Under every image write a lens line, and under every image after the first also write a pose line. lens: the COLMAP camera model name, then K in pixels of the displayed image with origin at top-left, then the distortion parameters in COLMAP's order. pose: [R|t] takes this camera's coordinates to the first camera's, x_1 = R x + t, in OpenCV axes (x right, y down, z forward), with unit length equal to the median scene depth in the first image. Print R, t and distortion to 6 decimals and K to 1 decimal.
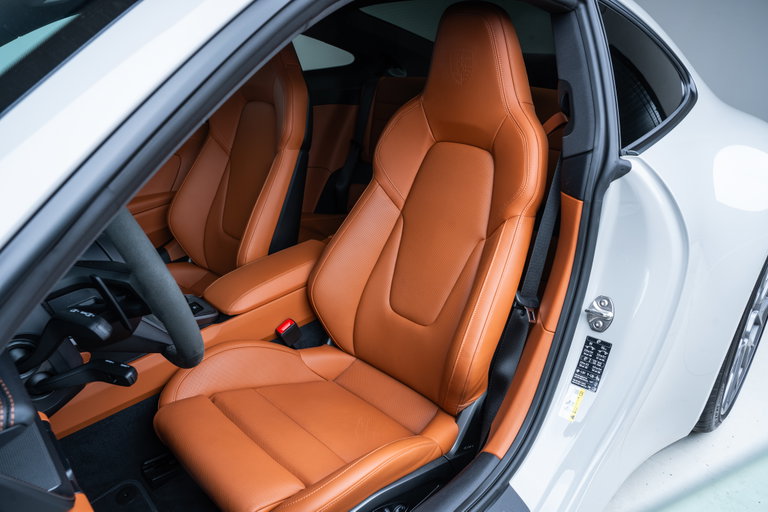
lens RADIAL K [[546.8, 0, 384.0], [0, 546.8, 256.0], [0, 0, 1]] dist [-0.084735, 0.134171]
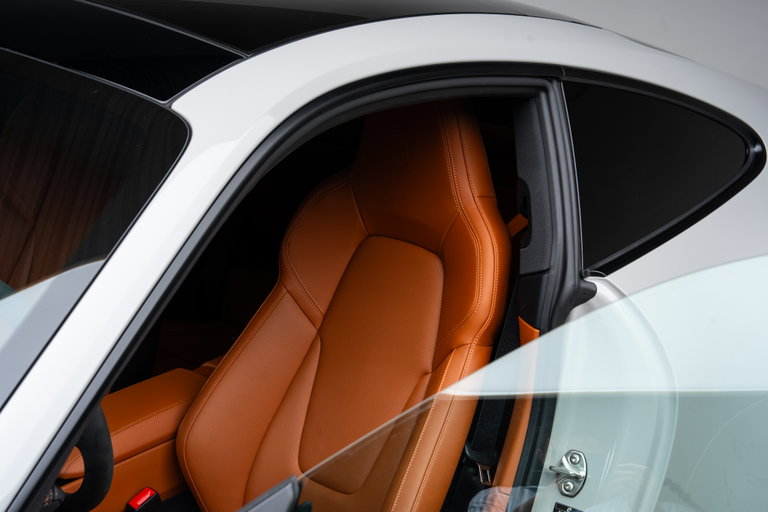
lens RADIAL K [[1565.3, 0, 384.0], [0, 1565.3, 256.0], [0, 0, 1]] dist [0.354691, 0.022487]
pose [[0.996777, 0.025813, 0.075951, -0.048273], [-0.018034, 0.994684, -0.101381, 0.030625], [-0.078164, 0.099685, 0.991944, -1.238322]]
